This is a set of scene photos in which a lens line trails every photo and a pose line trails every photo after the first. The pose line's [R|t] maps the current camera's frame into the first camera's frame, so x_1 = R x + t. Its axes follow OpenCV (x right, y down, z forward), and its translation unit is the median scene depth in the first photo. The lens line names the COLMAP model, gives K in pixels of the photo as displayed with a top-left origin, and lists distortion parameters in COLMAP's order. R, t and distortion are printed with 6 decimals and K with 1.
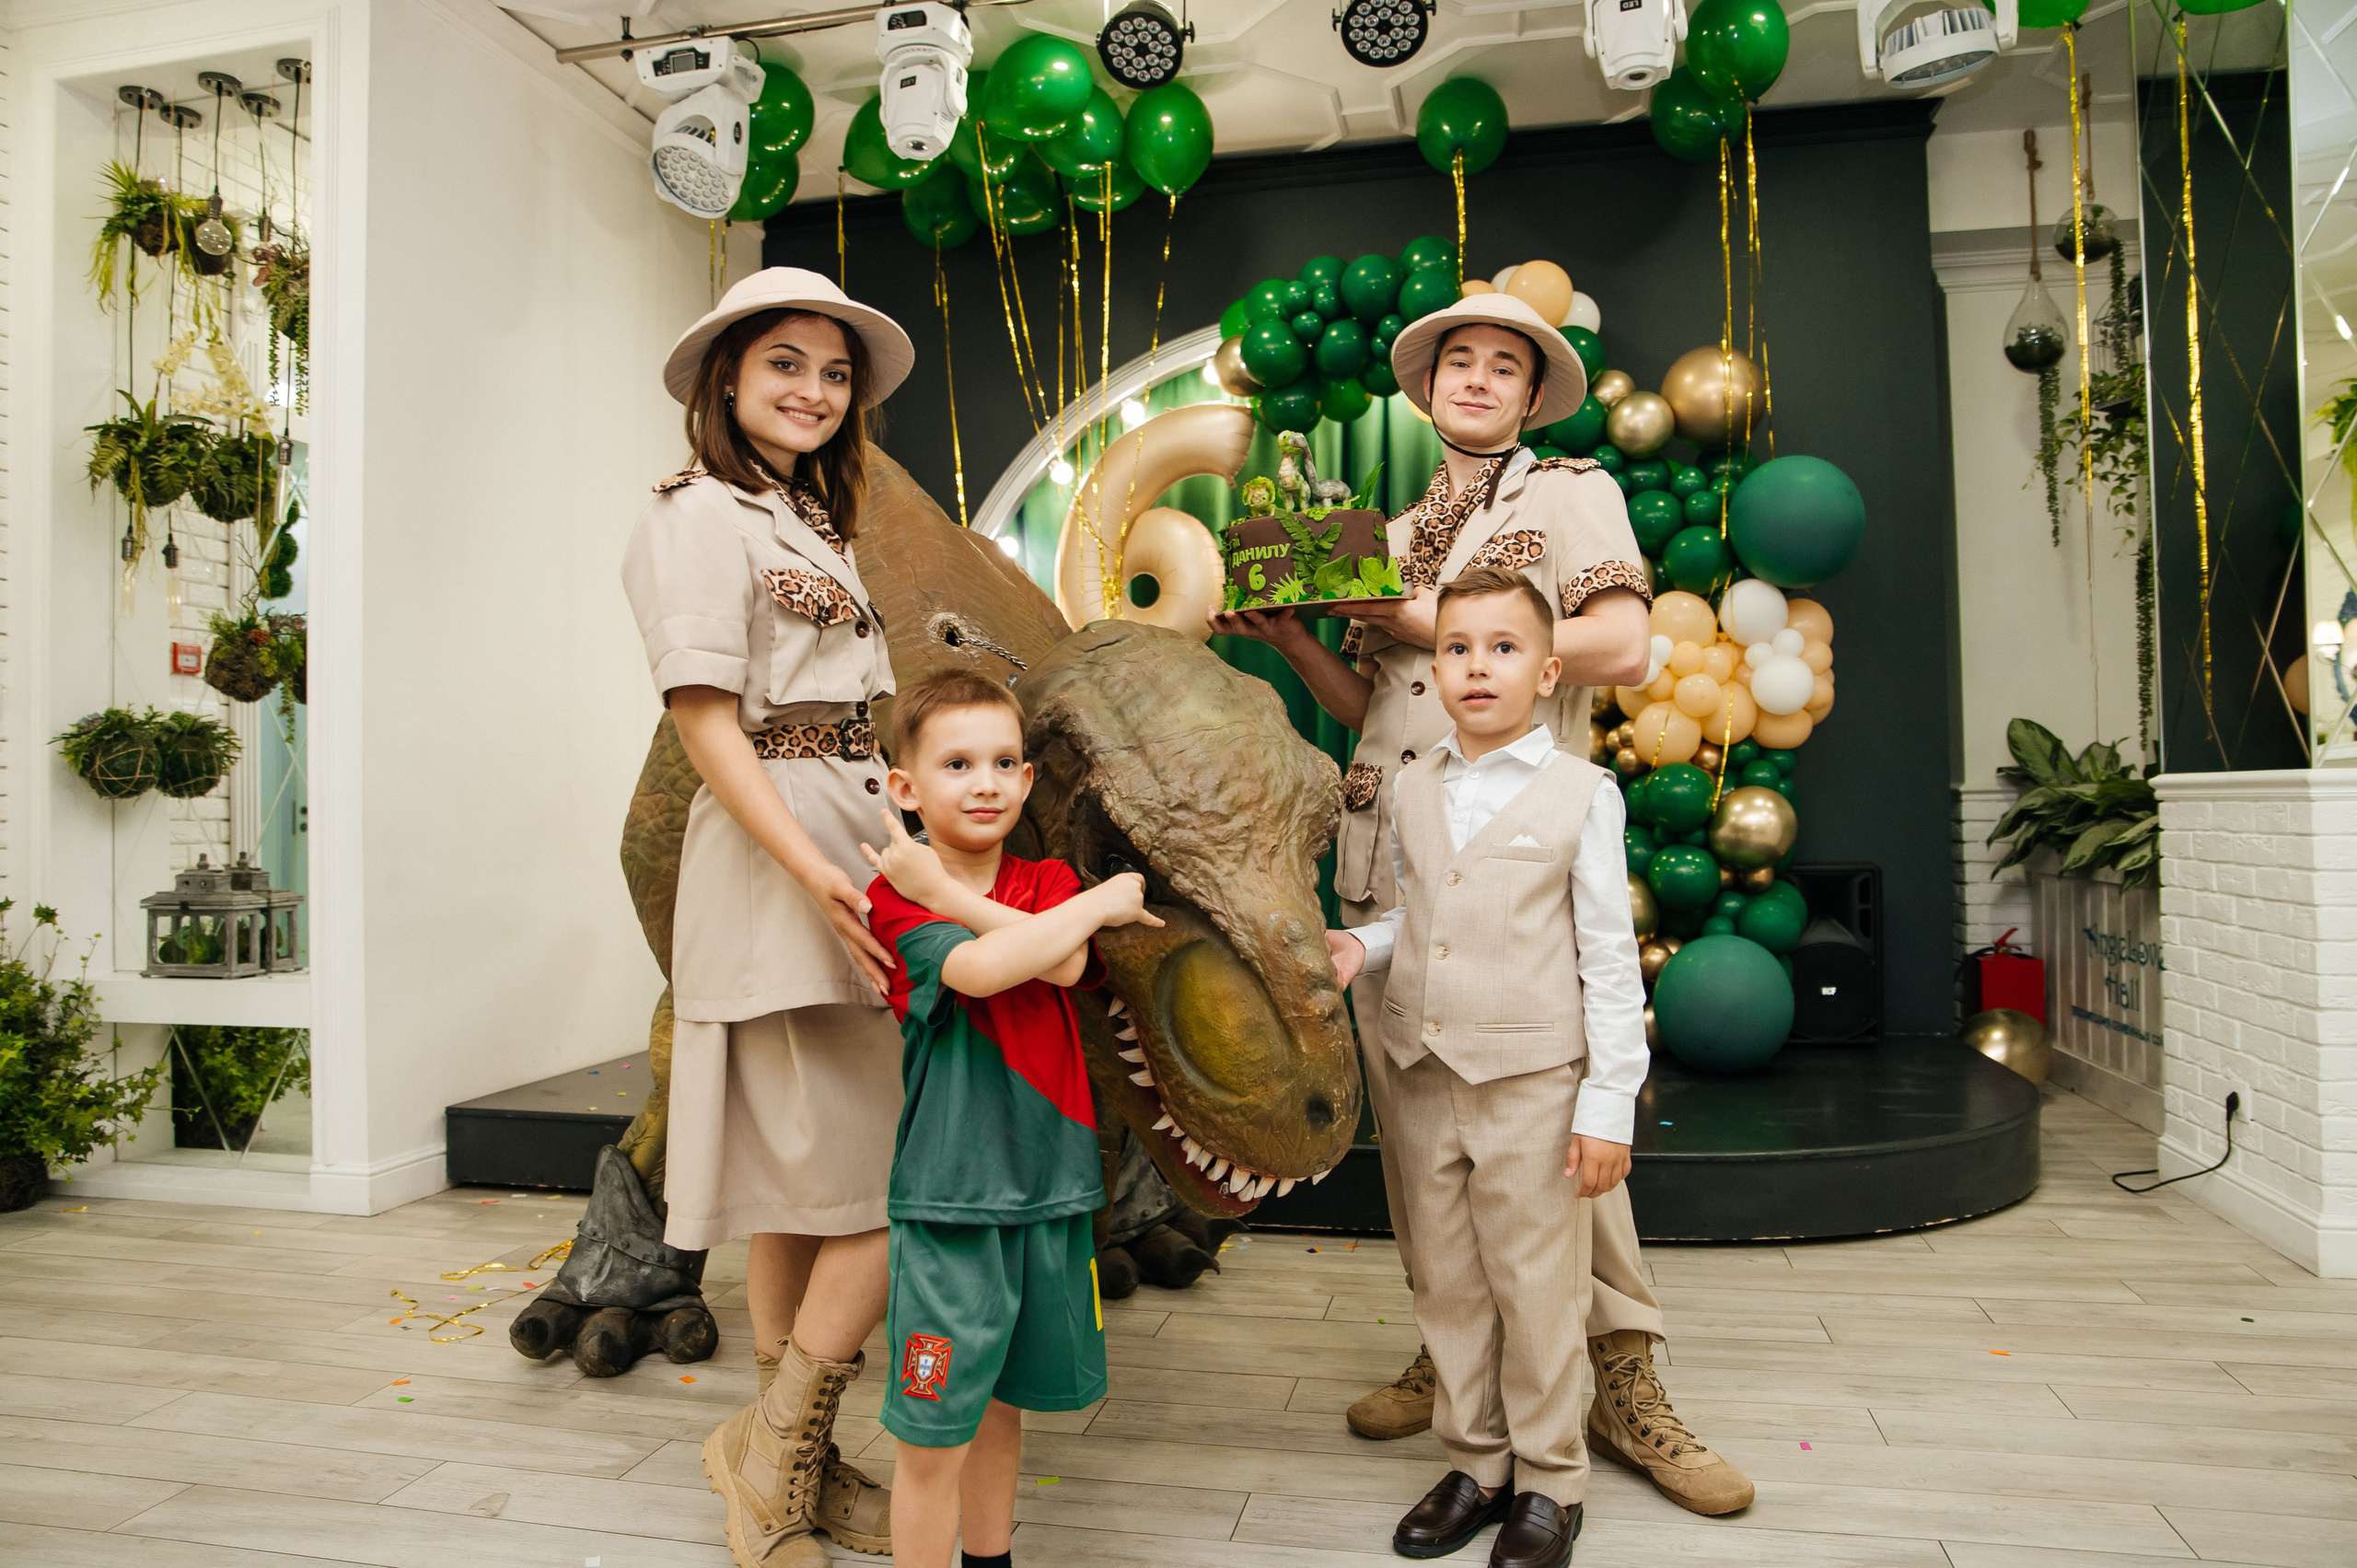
lens RADIAL K [[1588.9, 0, 1185.1], [0, 1588.9, 777.1], [0, 0, 1]] dist [-0.102863, 0.066040]
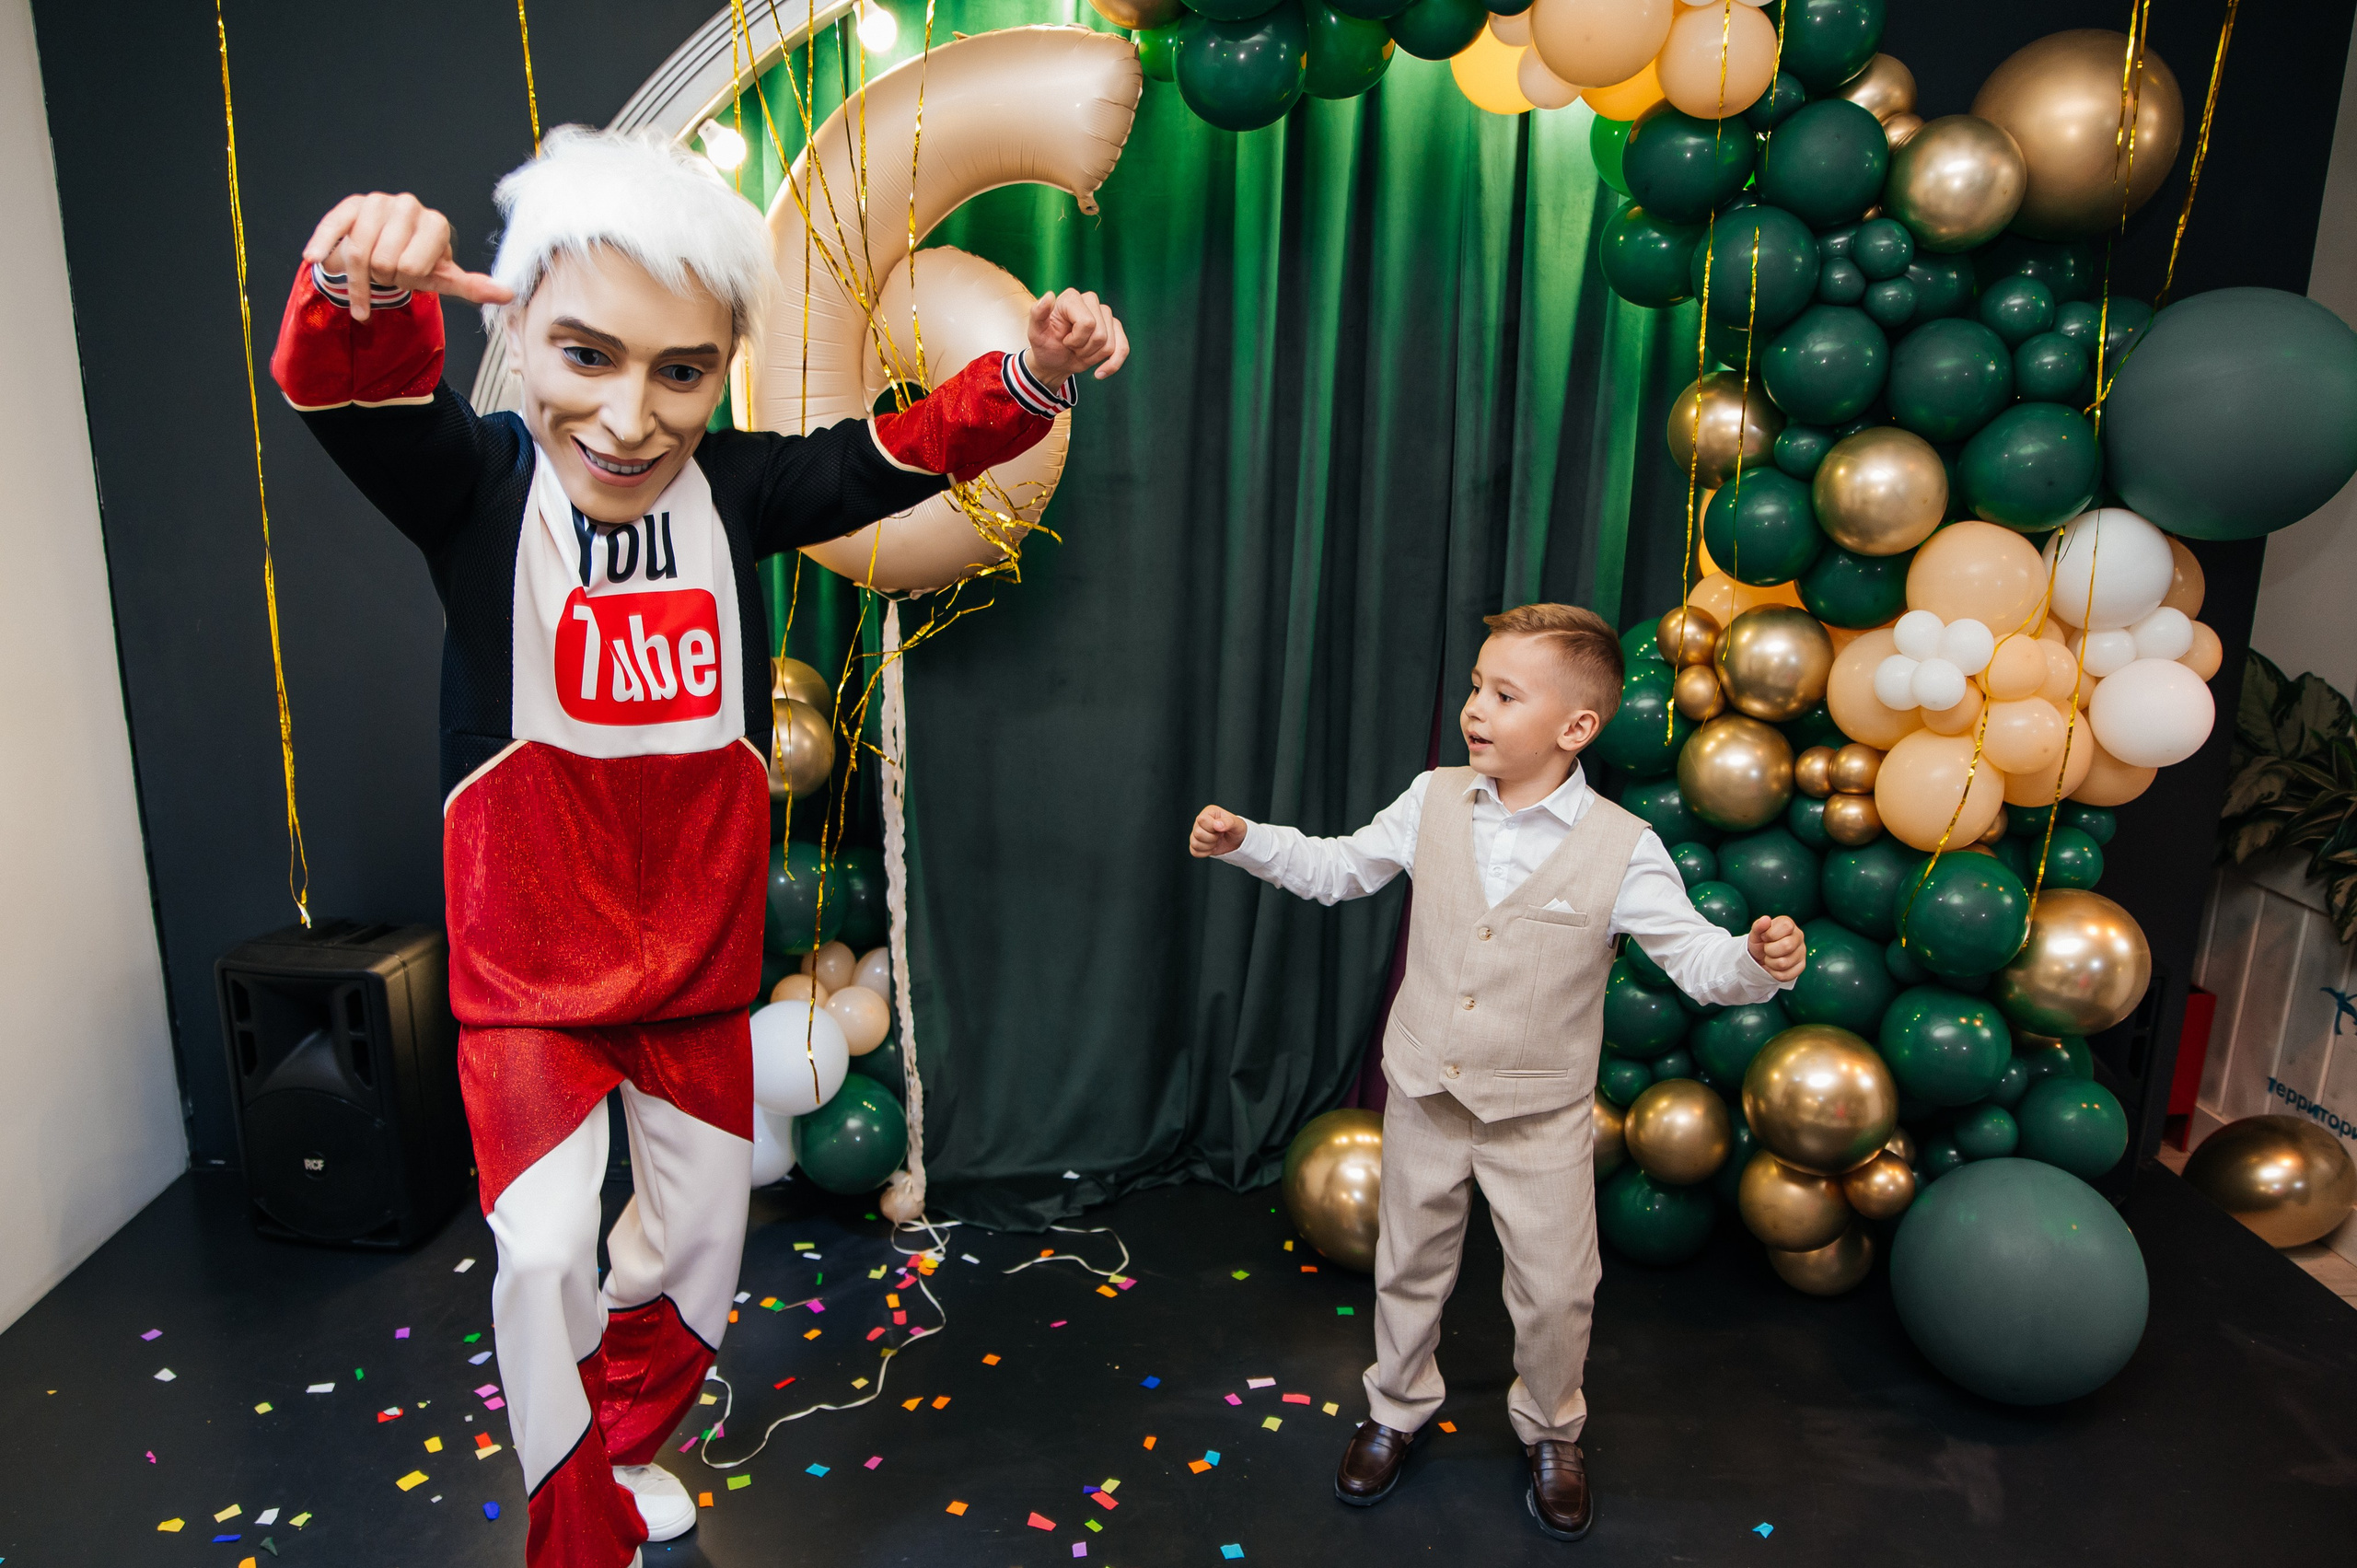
lens RADIAL K [[1673.3, 0, 1175.4], [0, 1673.3, 778.9], [0, 0, 1]] dist [-0.114088, 0.092302]
pose [[0.964548, -0.030652, 0.262121, -0.110423], [-0.036229, 0.968449, 0.246565, -0.179184], [-0.261408, -0.247320, 0.933005, 0.594124]]
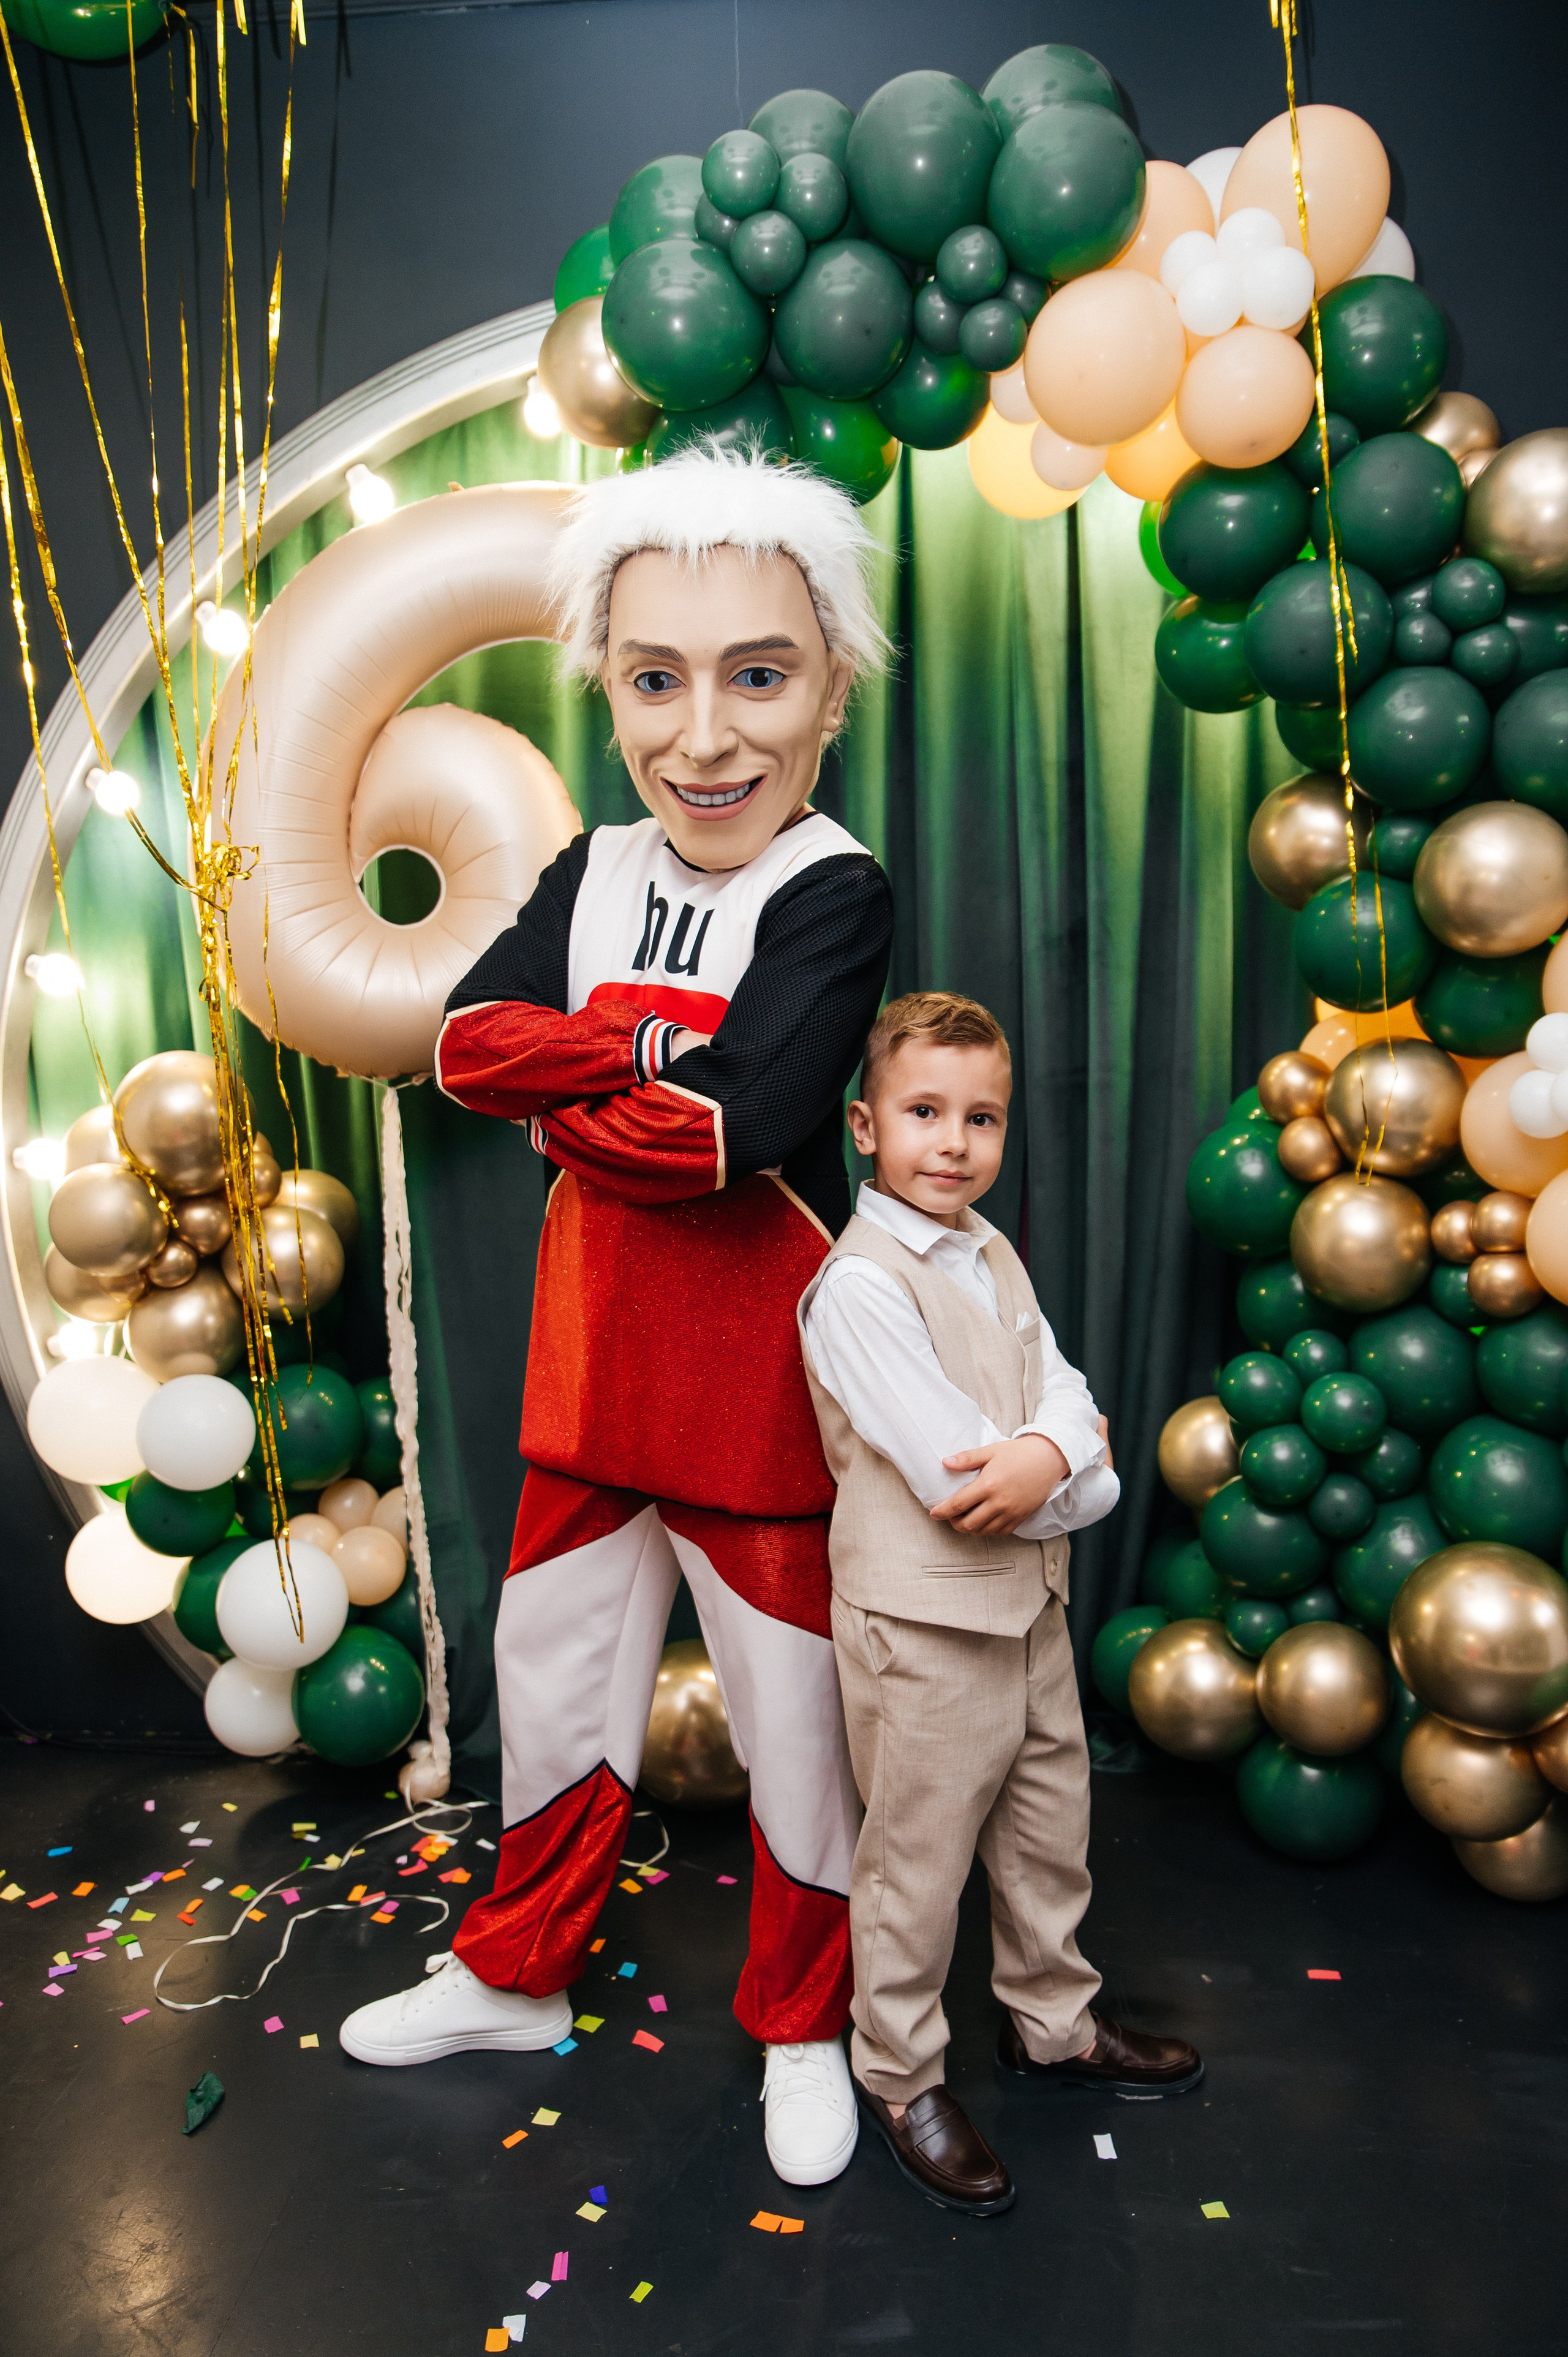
lens RADIAL K [[1588.9, 0, 776.8], [0, 1588.9, 1188.0], [0, 0, 1]] dist [-0.102863, 0.066040]
pose [[0.988306, -0.030322, 0.149439, 0.014505], [0.014666, 0.994388, 0.104777, -0.098711], [-0.151778, -0.101360, 0.983204, 0.675294]]
